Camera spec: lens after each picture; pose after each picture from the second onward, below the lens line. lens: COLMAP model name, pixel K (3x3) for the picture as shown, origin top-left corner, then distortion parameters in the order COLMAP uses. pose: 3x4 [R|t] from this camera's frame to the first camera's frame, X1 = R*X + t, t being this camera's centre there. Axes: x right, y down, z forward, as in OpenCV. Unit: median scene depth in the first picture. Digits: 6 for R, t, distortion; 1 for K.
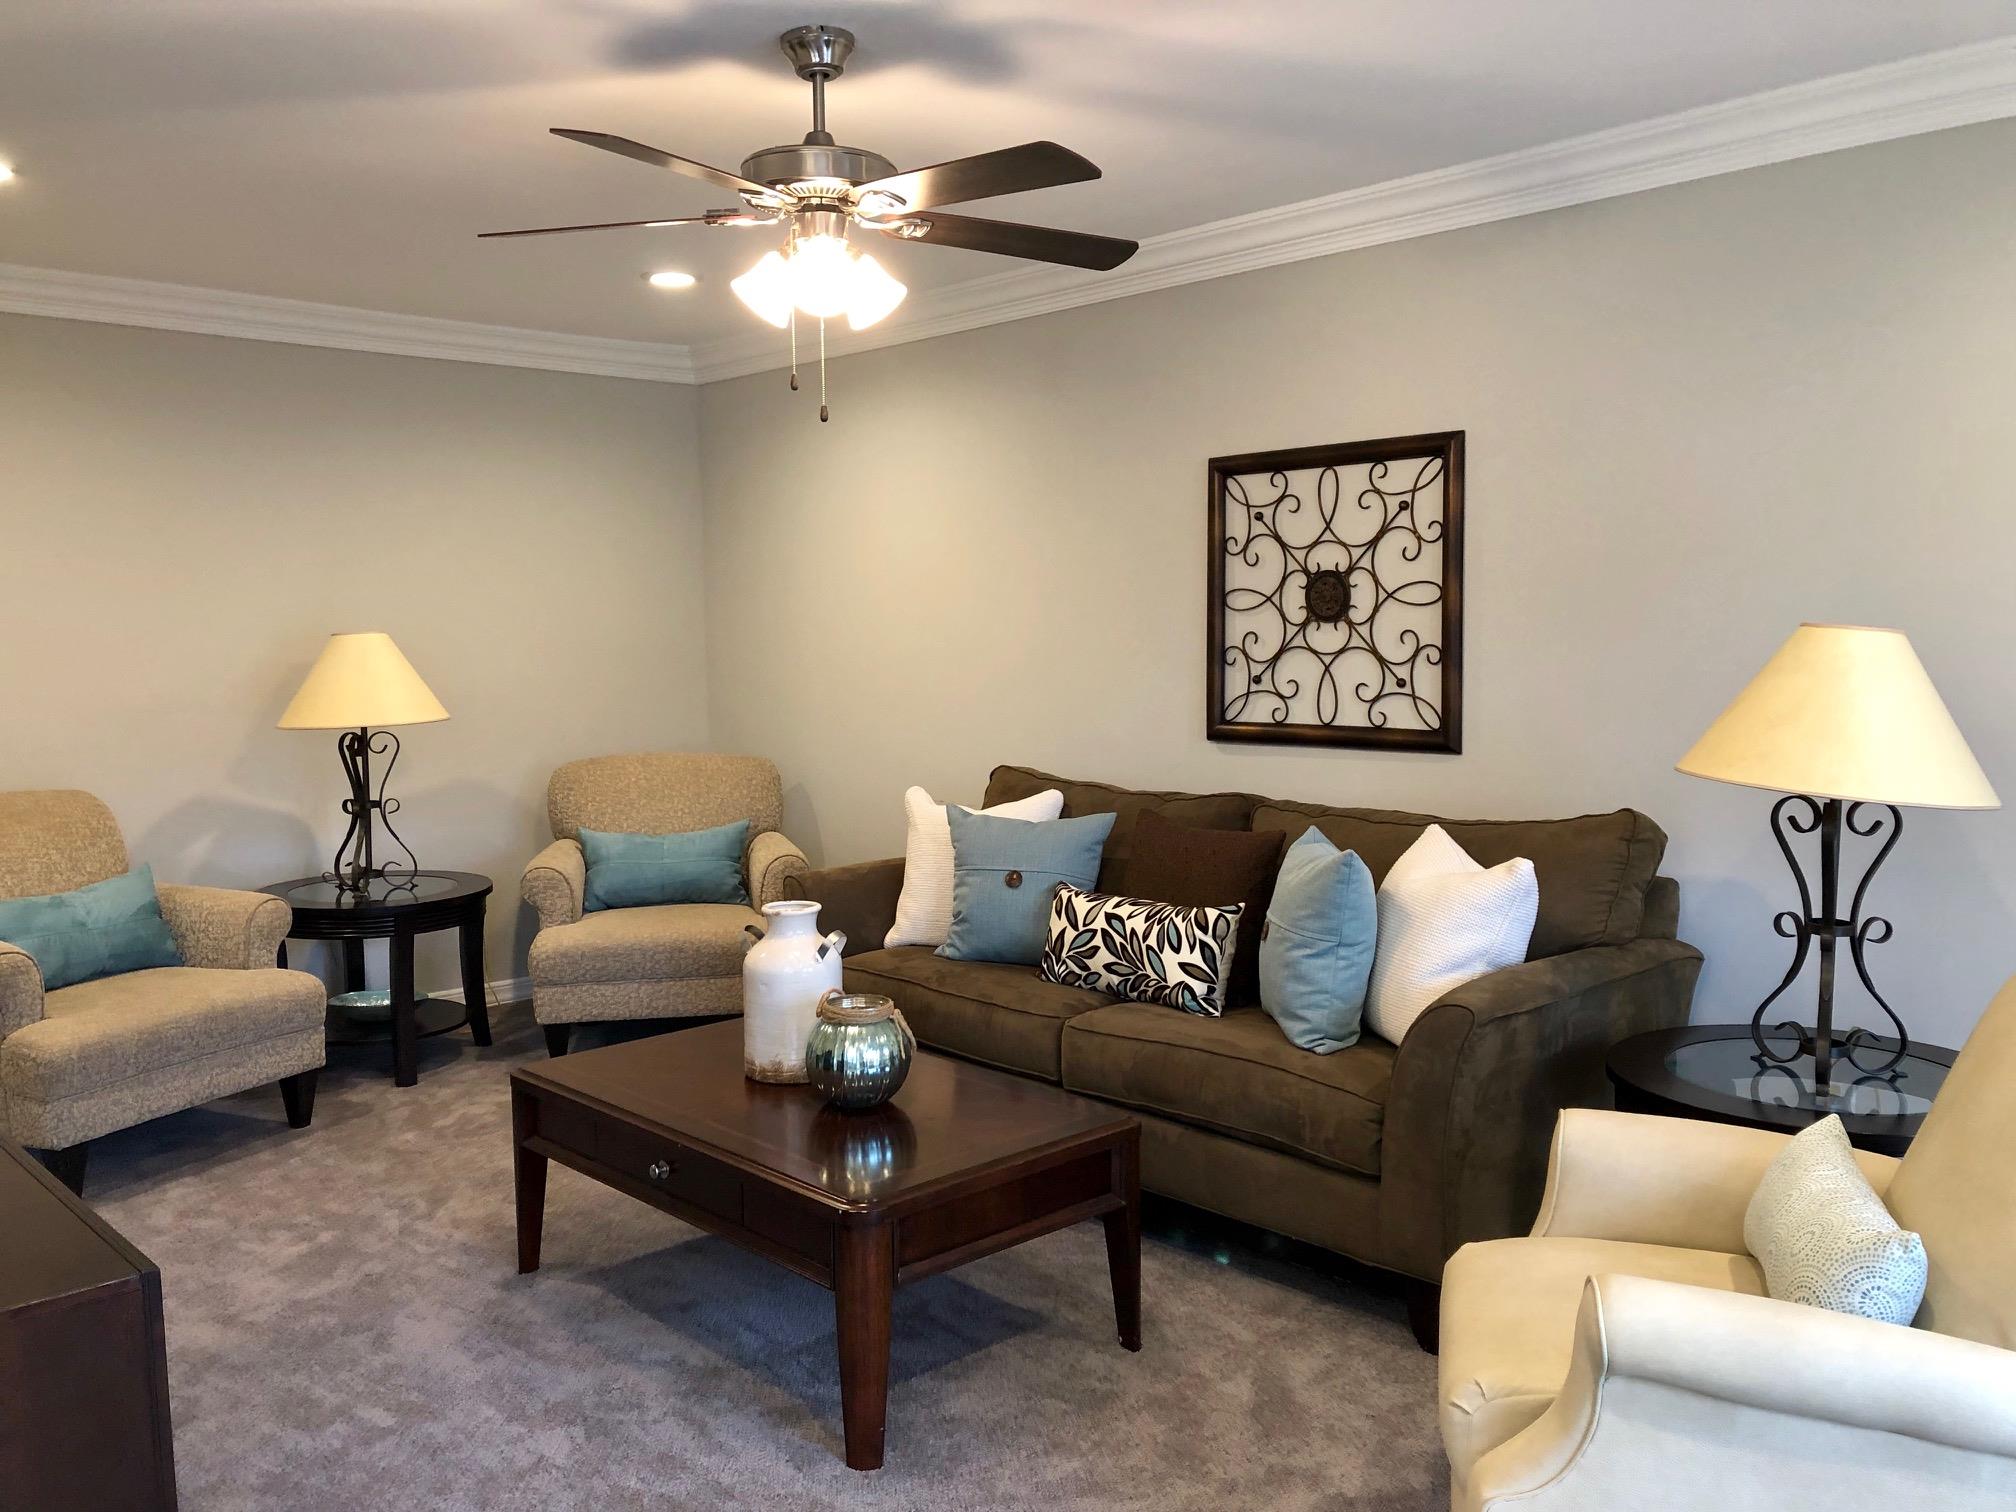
lens RADIAL K [[1658.1, 0, 1008.9], [0, 1658.1, 766.6], [0, 0, 1]] dist [0.094843, -0.113157]
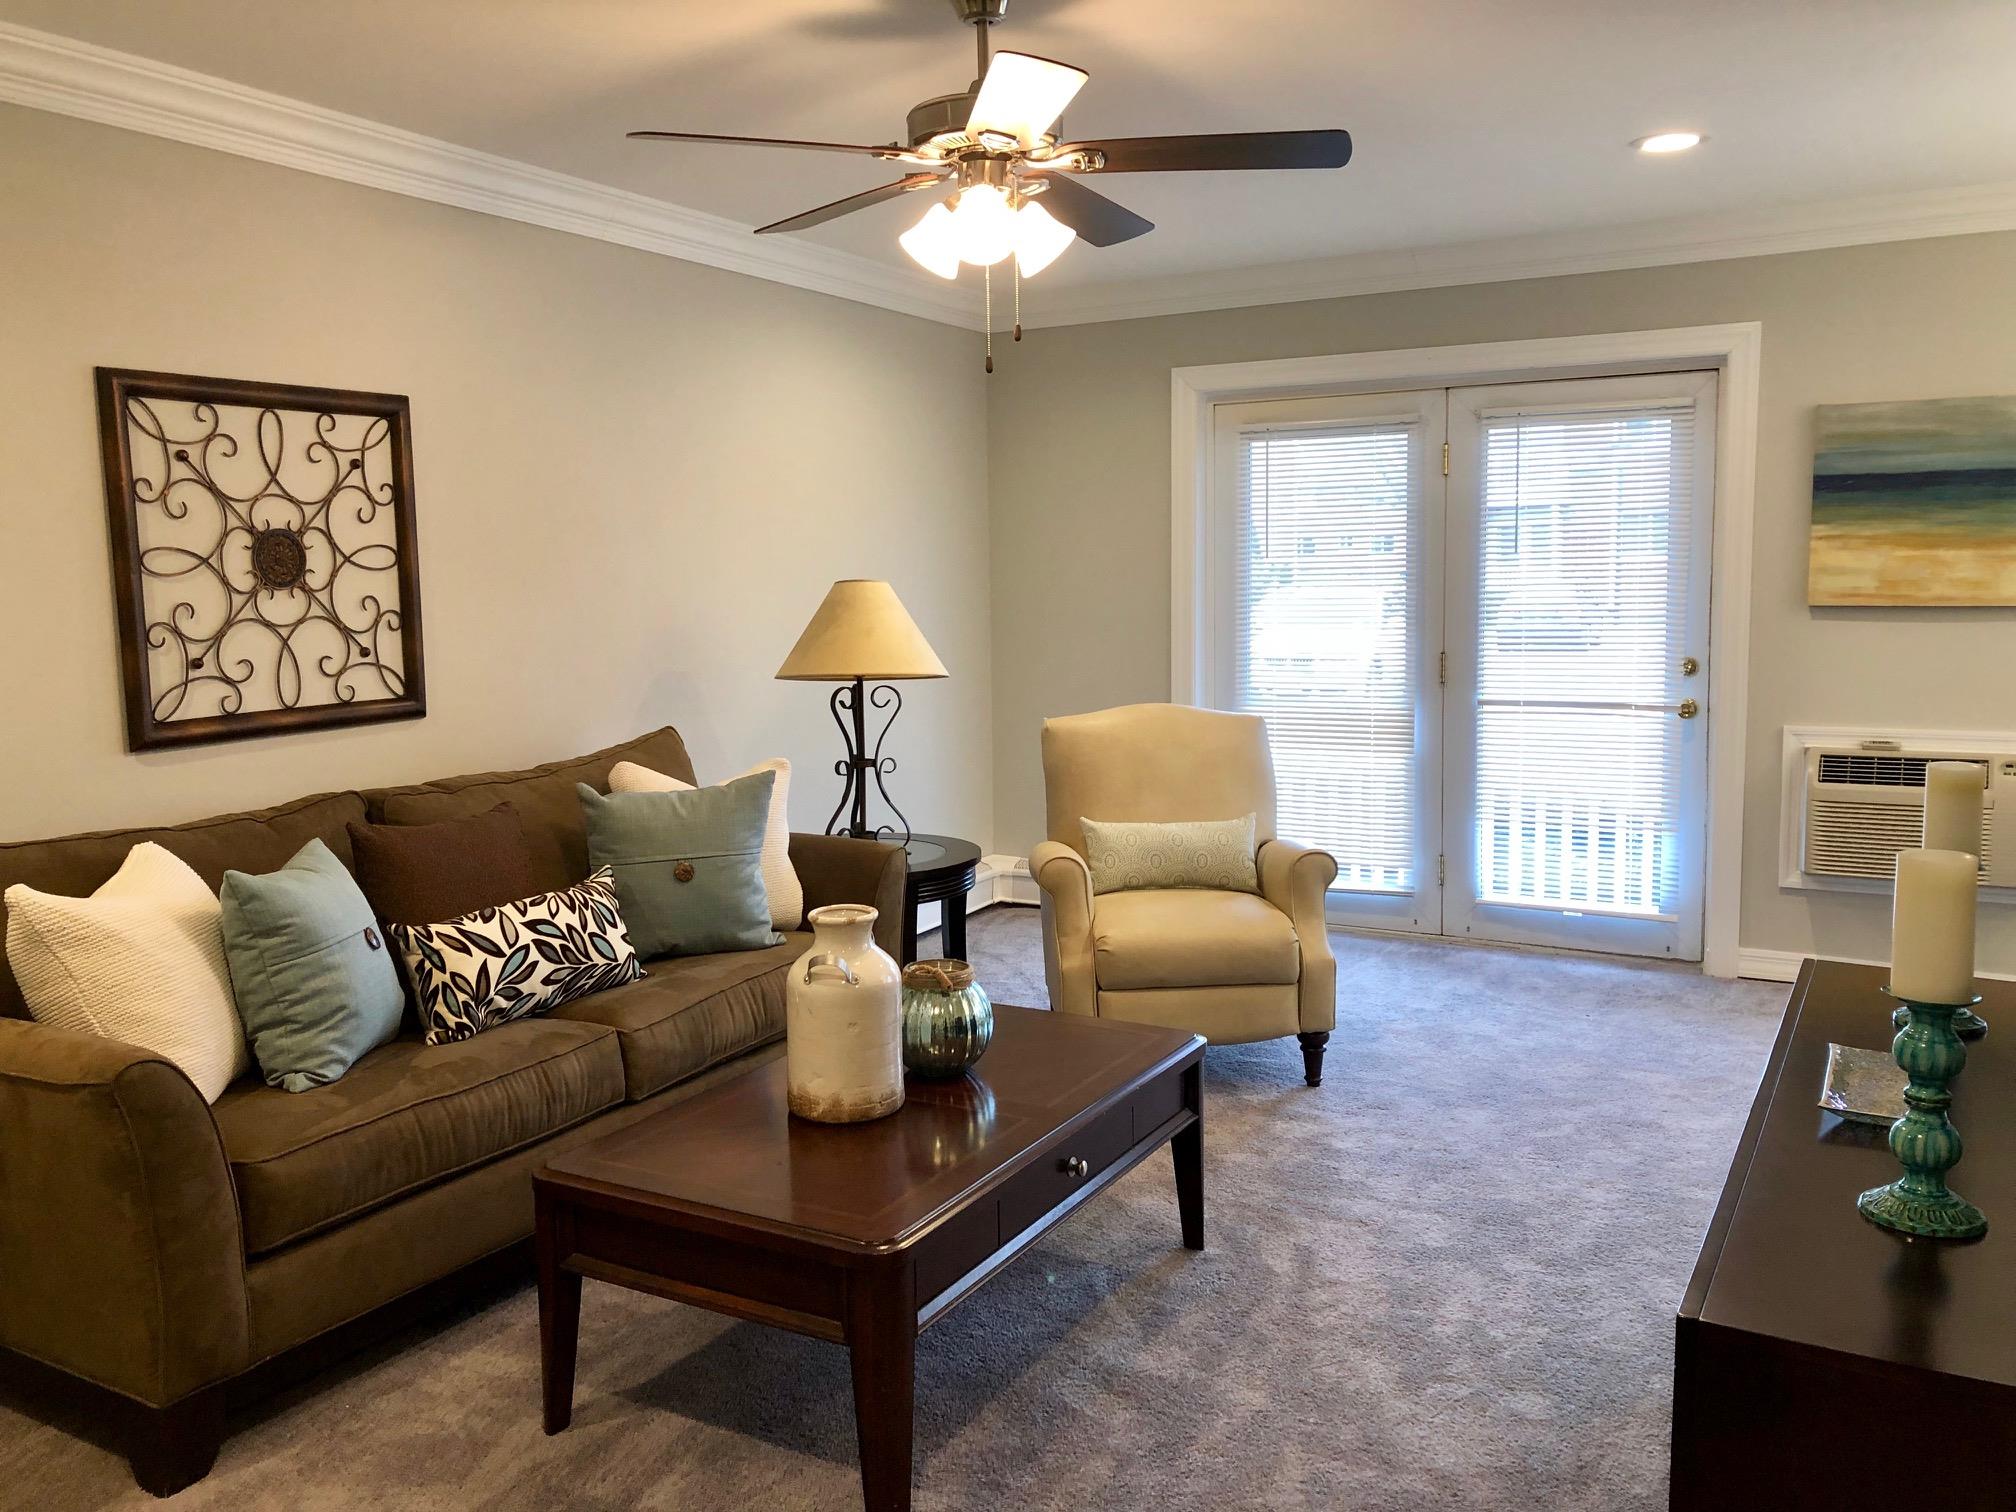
lens RADIAL K [[1671.8, 0, 953.6], [0, 1671.8, 759.8], [0, 0, 1]] dist [0.034340, 0.004604]
pose [[-0.283846, -0.100131, 0.953627, -0.766743], [0.104113, 0.985435, 0.134460, -0.082575], [-0.953201, 0.137451, -0.269287, 0.938380]]
